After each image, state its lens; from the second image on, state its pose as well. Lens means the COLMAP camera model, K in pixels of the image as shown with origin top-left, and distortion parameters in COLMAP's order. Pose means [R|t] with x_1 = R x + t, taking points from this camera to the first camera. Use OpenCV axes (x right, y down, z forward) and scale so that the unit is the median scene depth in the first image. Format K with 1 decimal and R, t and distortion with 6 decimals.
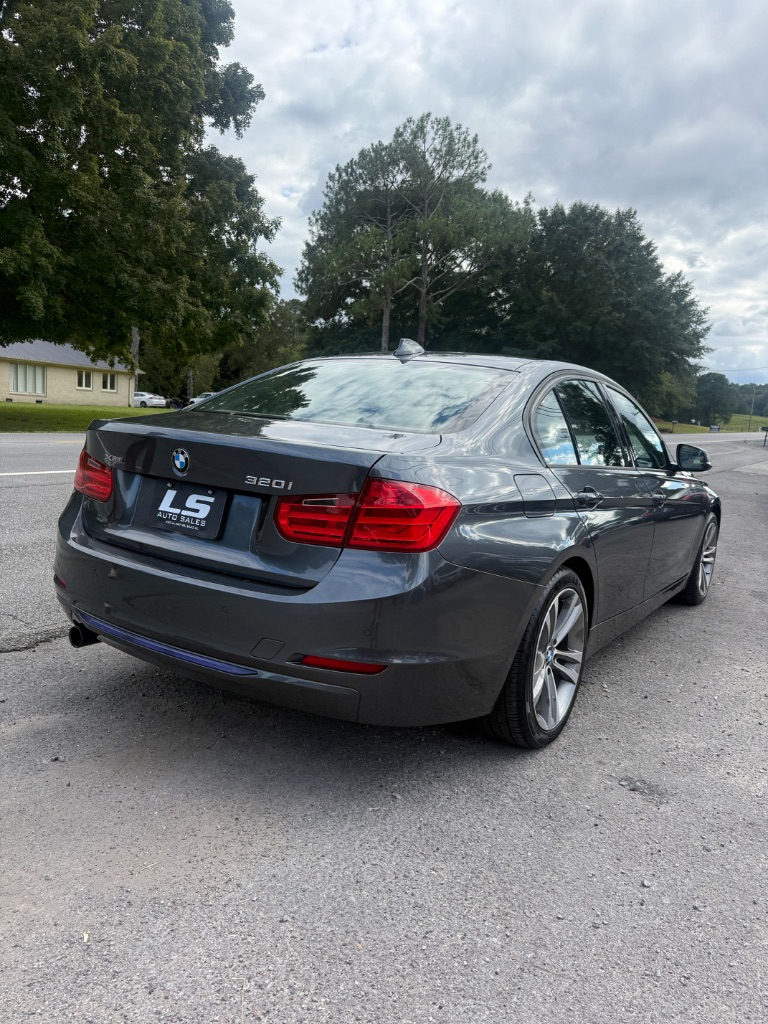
lens RADIAL K [[739.0, 0, 383.6], [0, 739.0, 528.9], [0, 0, 1]] dist [0.018410, -0.022940]
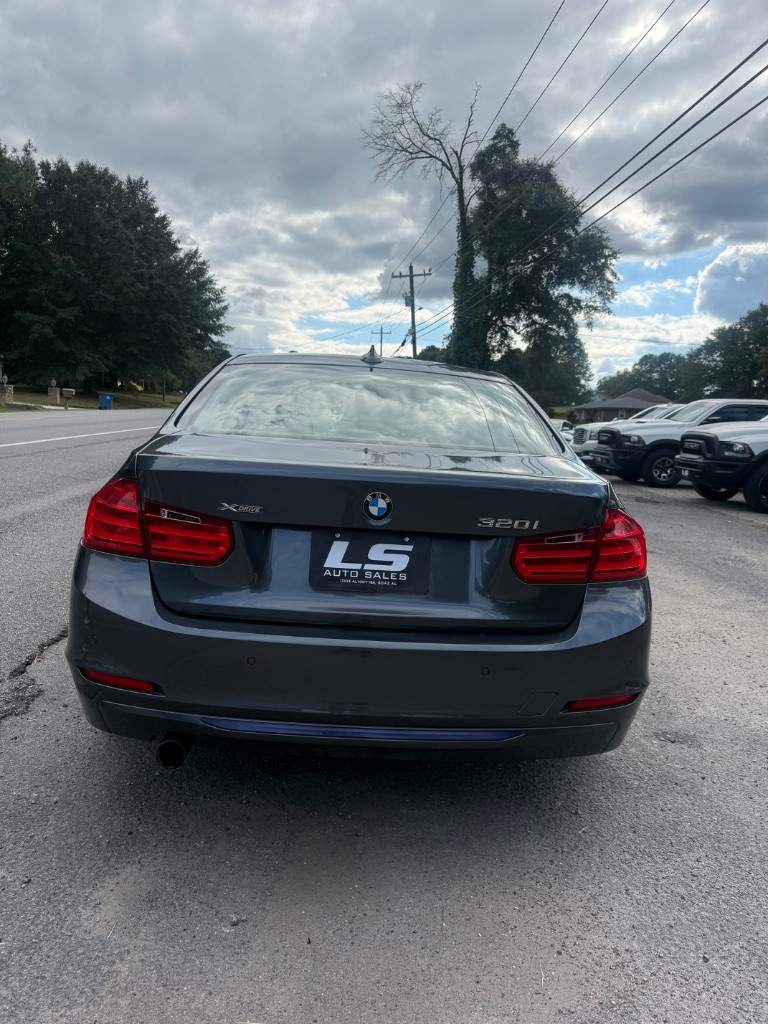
lens RADIAL K [[739.0, 0, 384.0], [0, 739.0, 521.0], [0, 0, 1]] dist [0.018410, -0.022940]
pose [[0.794662, -0.103604, 0.598146, -0.065353], [0.086538, 0.994599, 0.057304, -0.010445], [-0.600852, 0.006225, 0.799336, 0.028578]]
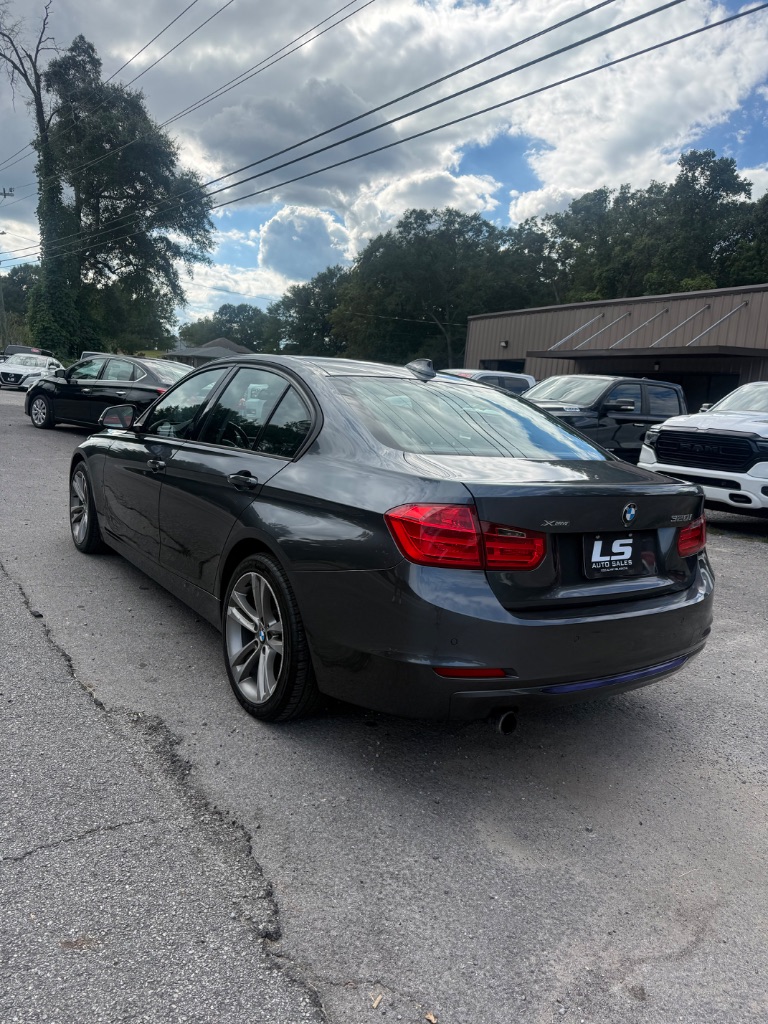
lens RADIAL K [[739.0, 0, 388.8], [0, 739.0, 517.7], [0, 0, 1]] dist [0.018410, -0.022940]
pose [[0.338610, -0.189505, 0.921646, -0.120937], [0.076356, 0.981812, 0.173823, -0.025993], [-0.937824, 0.011515, 0.346921, 0.081481]]
